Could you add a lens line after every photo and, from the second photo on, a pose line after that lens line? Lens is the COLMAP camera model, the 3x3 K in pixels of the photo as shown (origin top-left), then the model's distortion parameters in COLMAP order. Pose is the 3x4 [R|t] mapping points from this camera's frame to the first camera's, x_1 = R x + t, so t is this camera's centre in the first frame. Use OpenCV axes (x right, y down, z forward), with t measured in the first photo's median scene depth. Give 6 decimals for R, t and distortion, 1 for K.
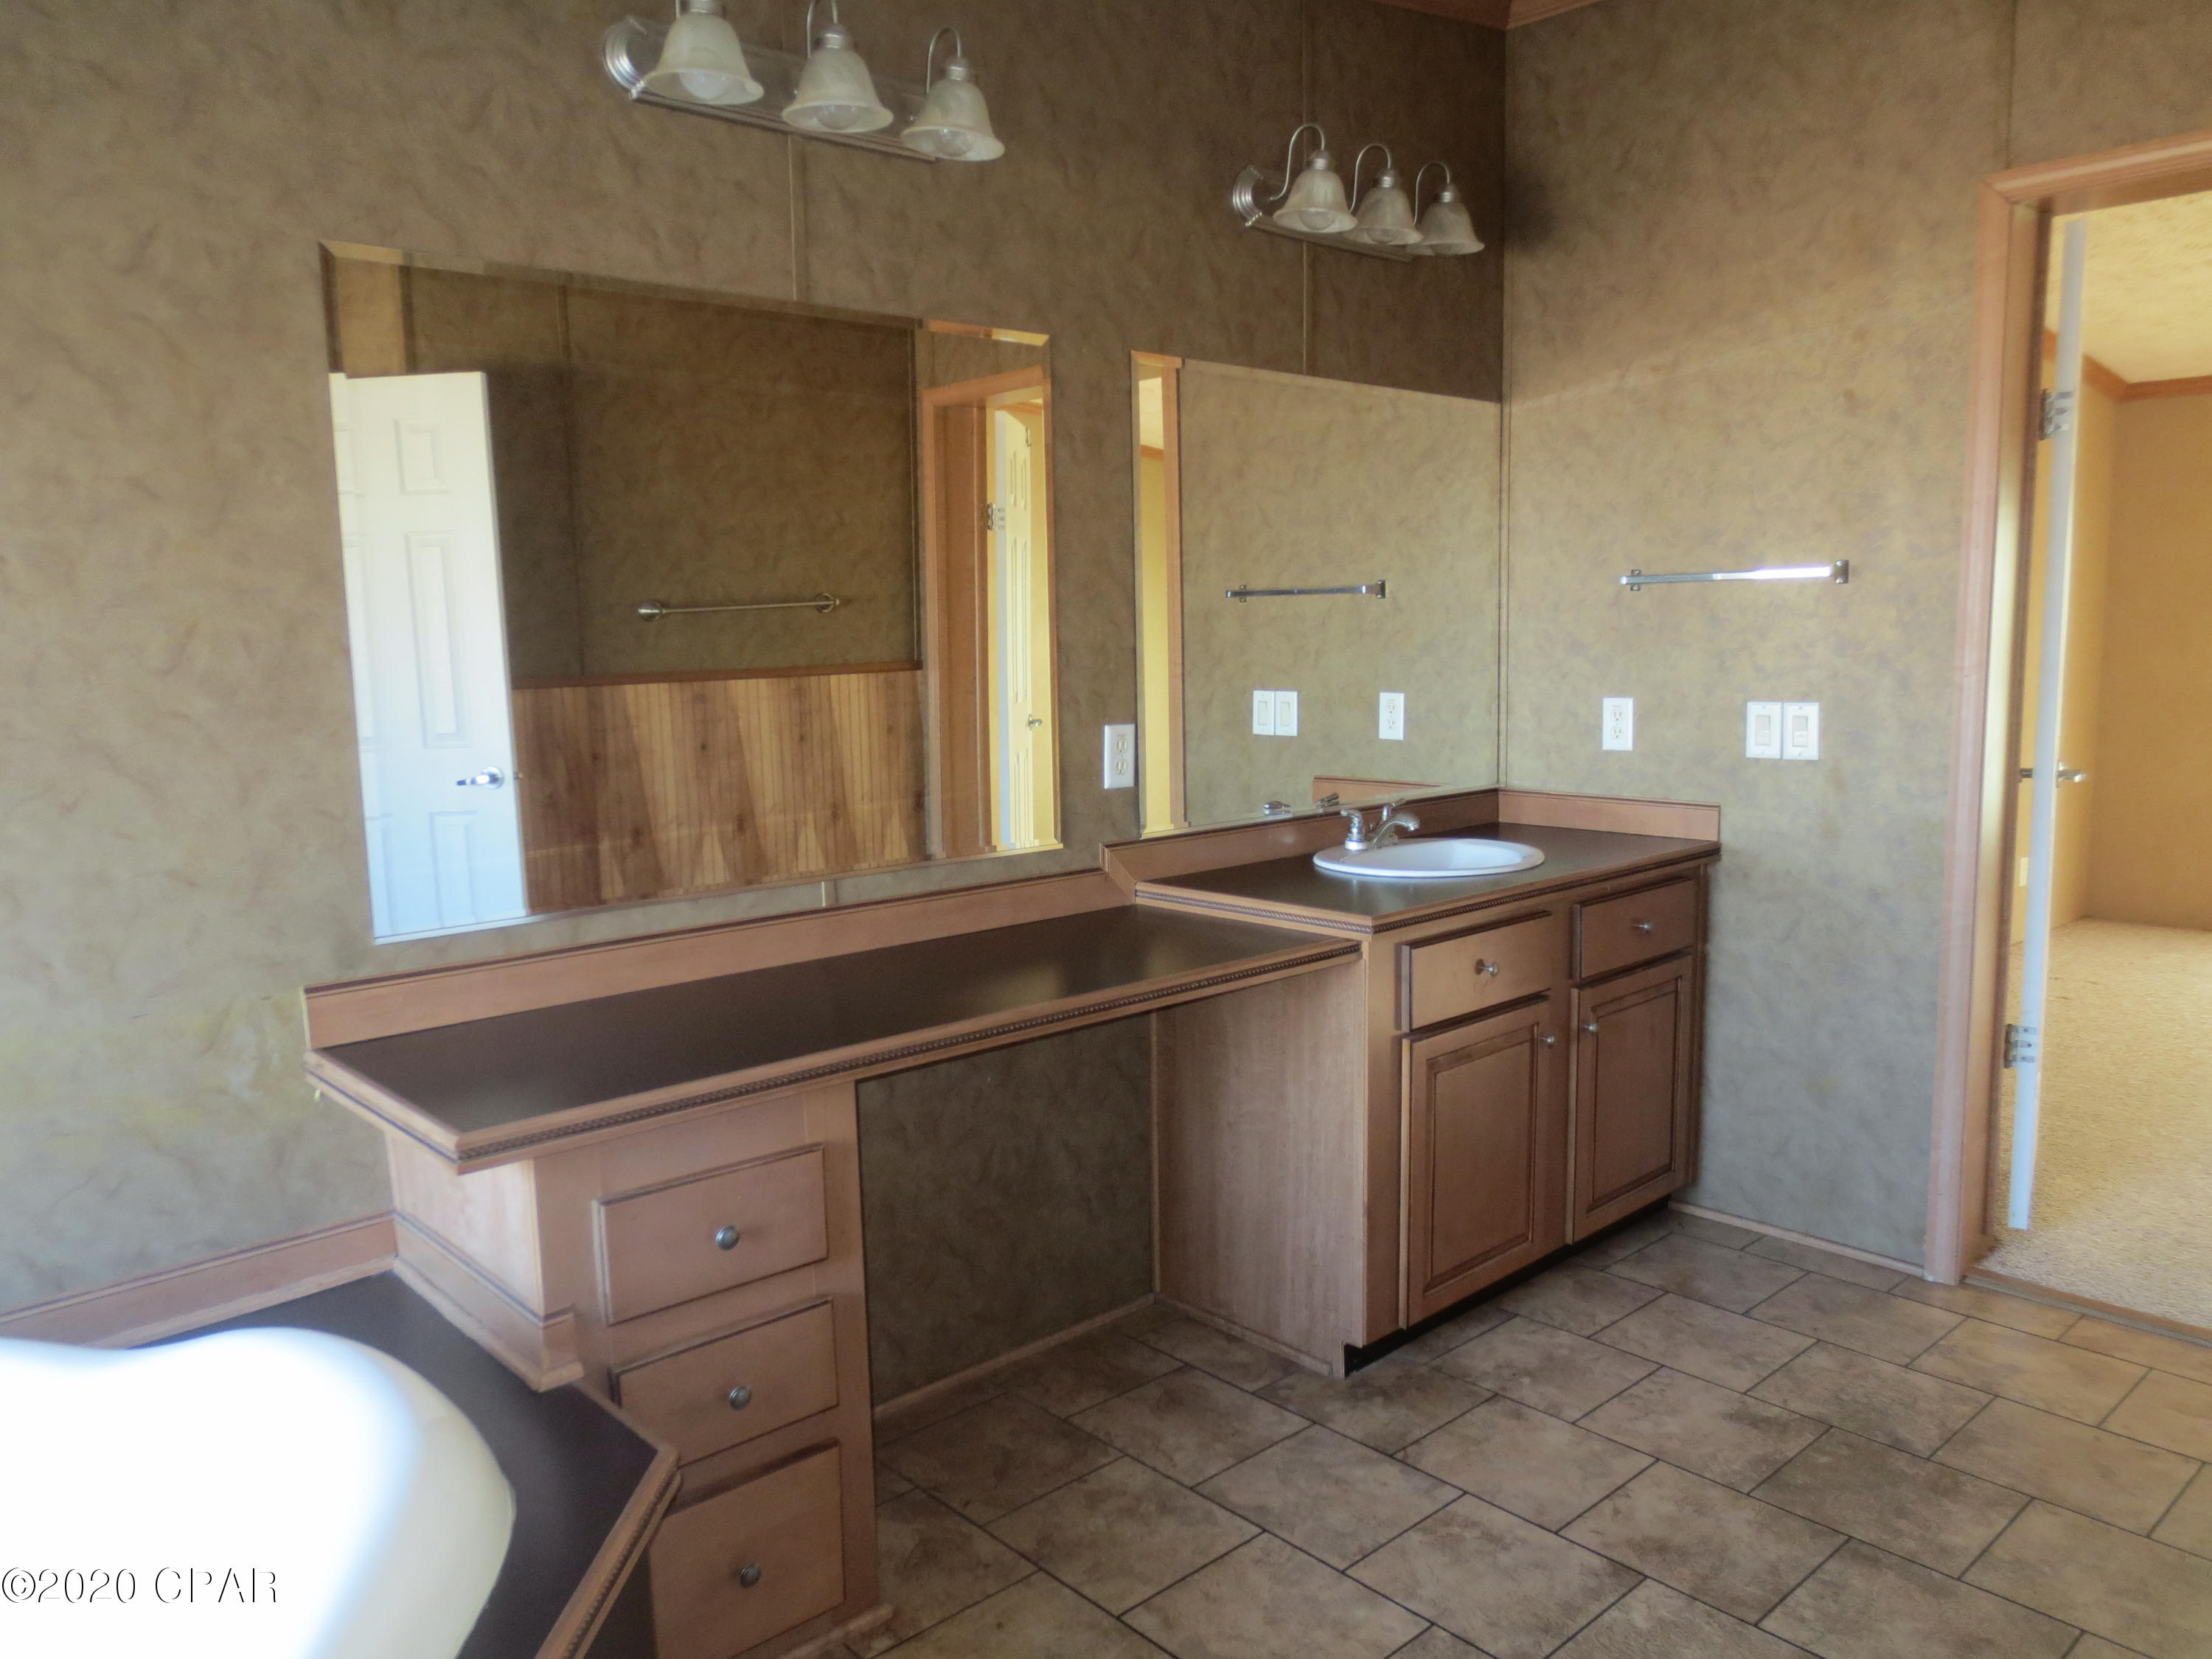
lens RADIAL K [[1571.6, 0, 1078.9], [0, 1571.6, 816.2], [0, 0, 1]] dist [-0.055883, 0.002040]
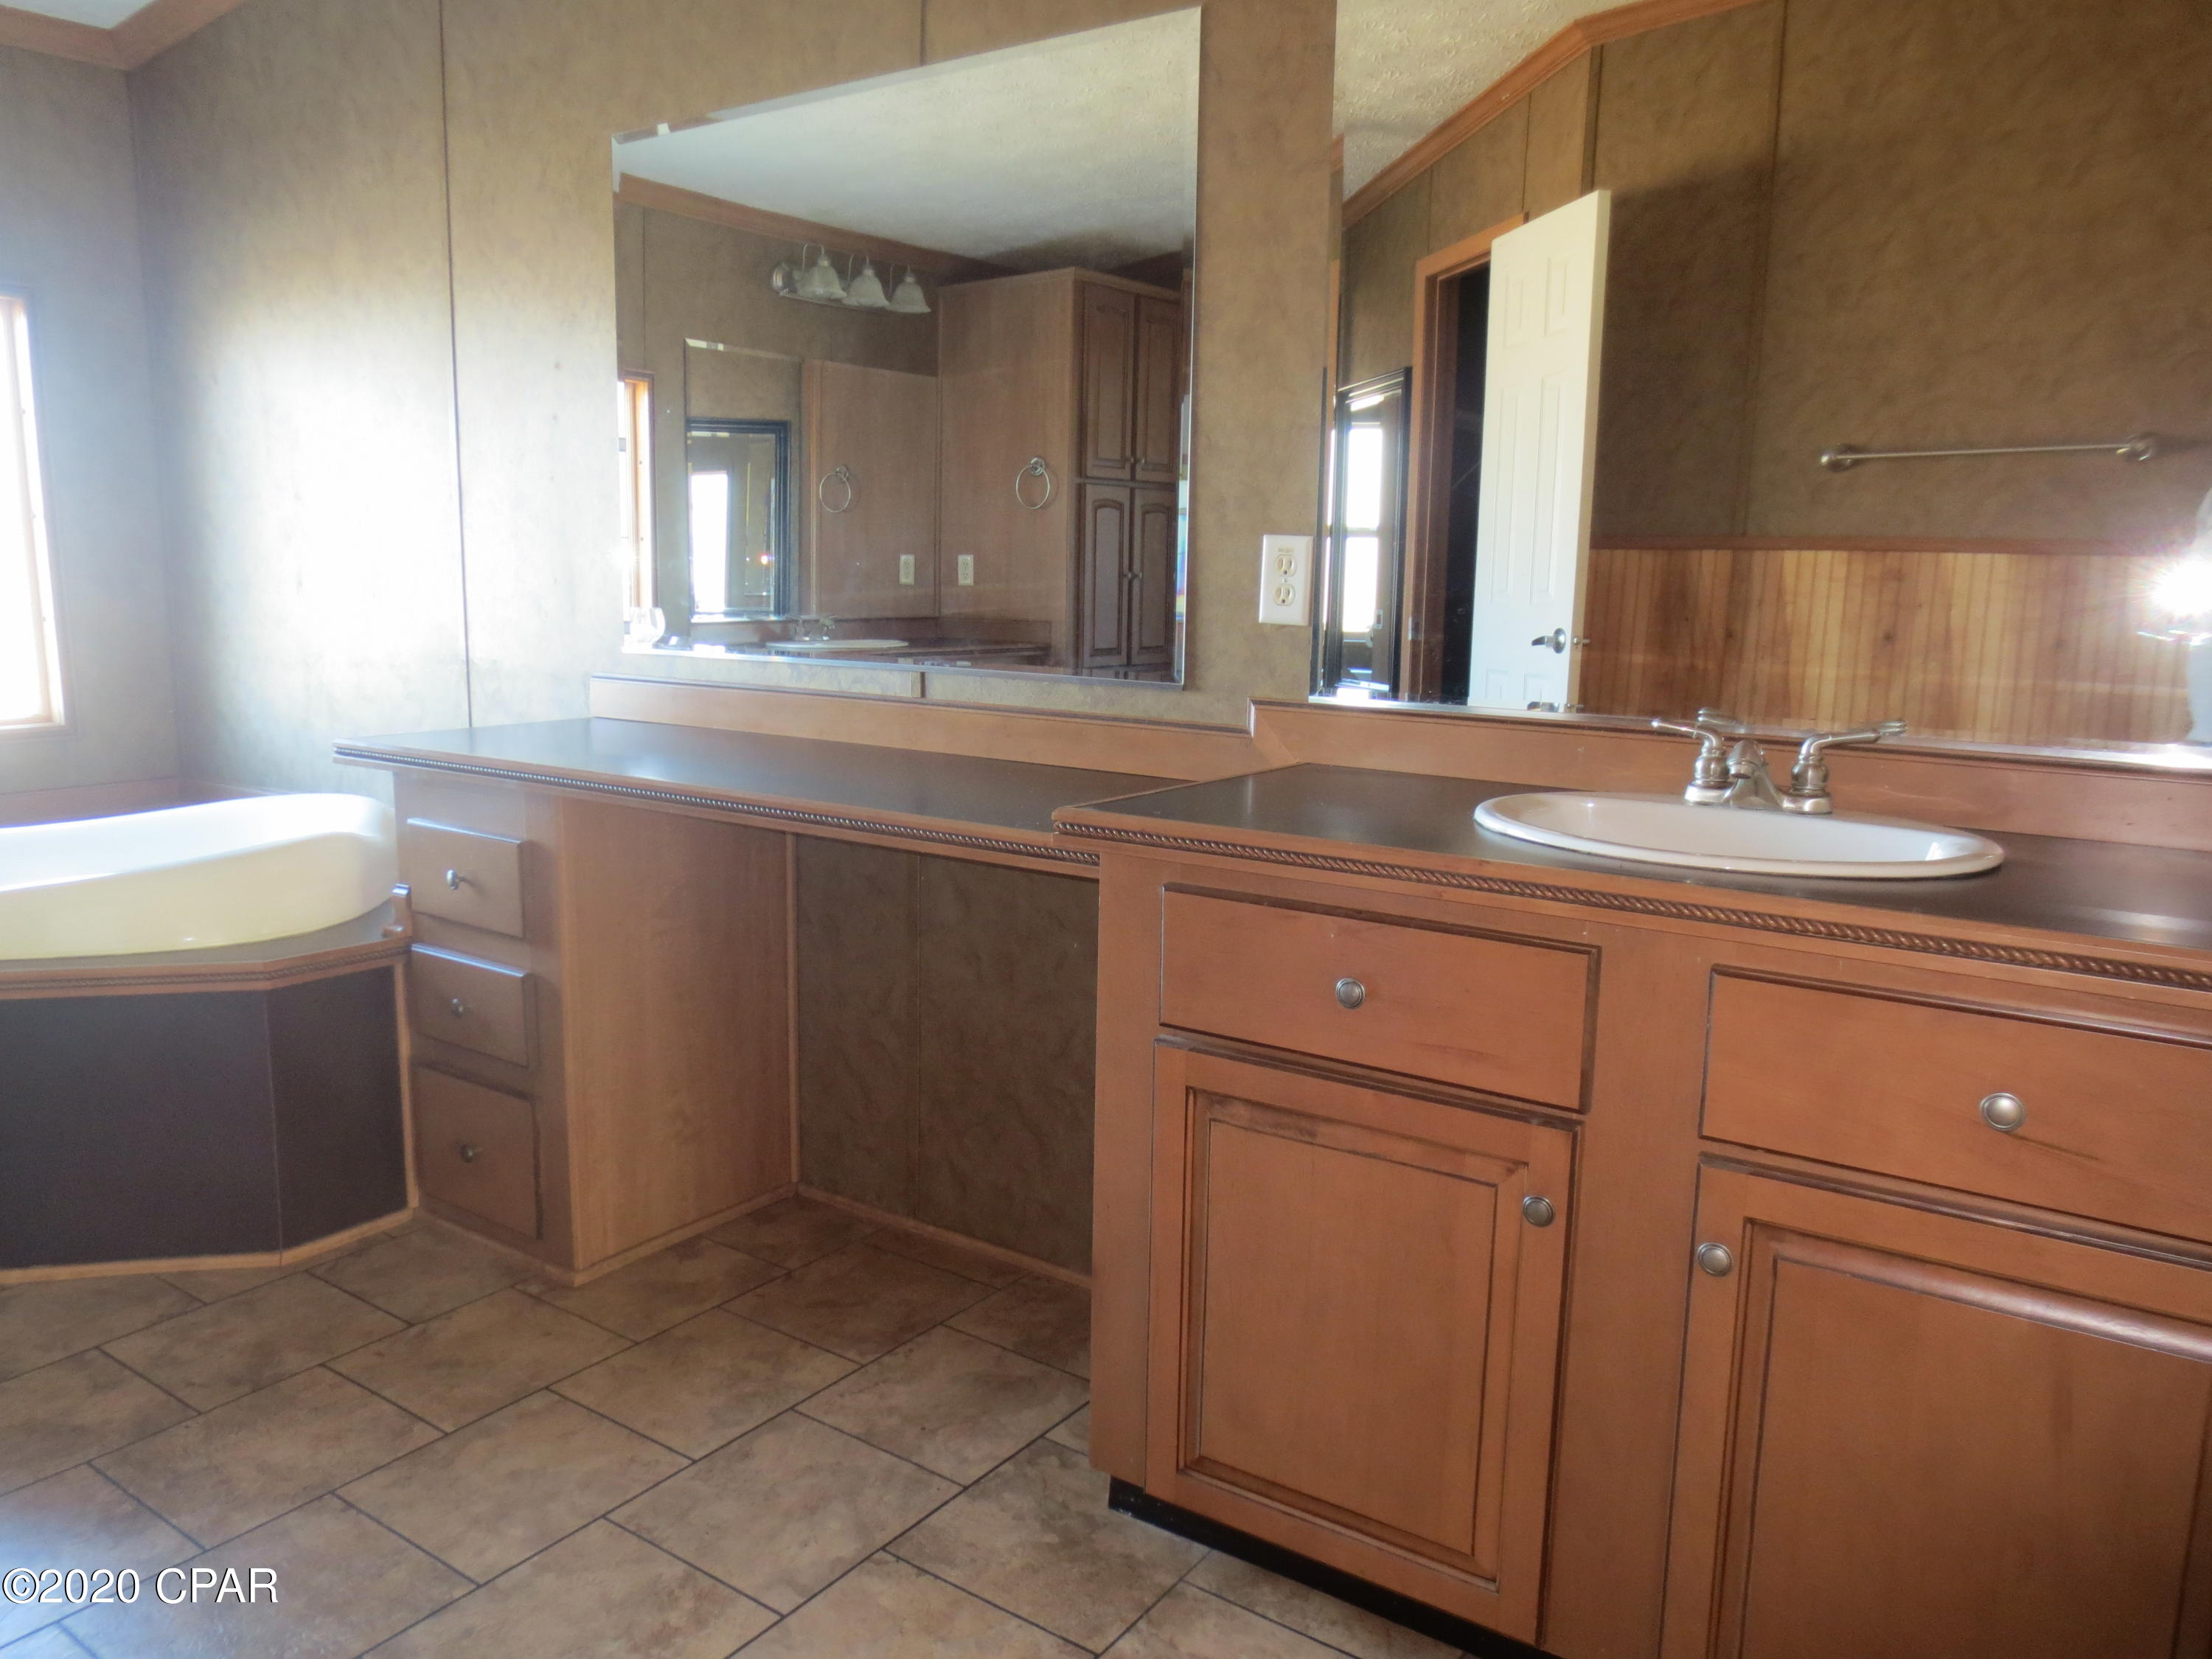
lens RADIAL K [[1585.8, 0, 1094.6], [0, 1585.8, 834.8], [0, 0, 1]] dist [-0.027628, 0.006200]
pose [[0.245053, 0.188487, -0.951011, 0.445337], [-0.144644, 0.977049, 0.156376, -0.015823], [0.958659, 0.099238, 0.266693, 0.459760]]
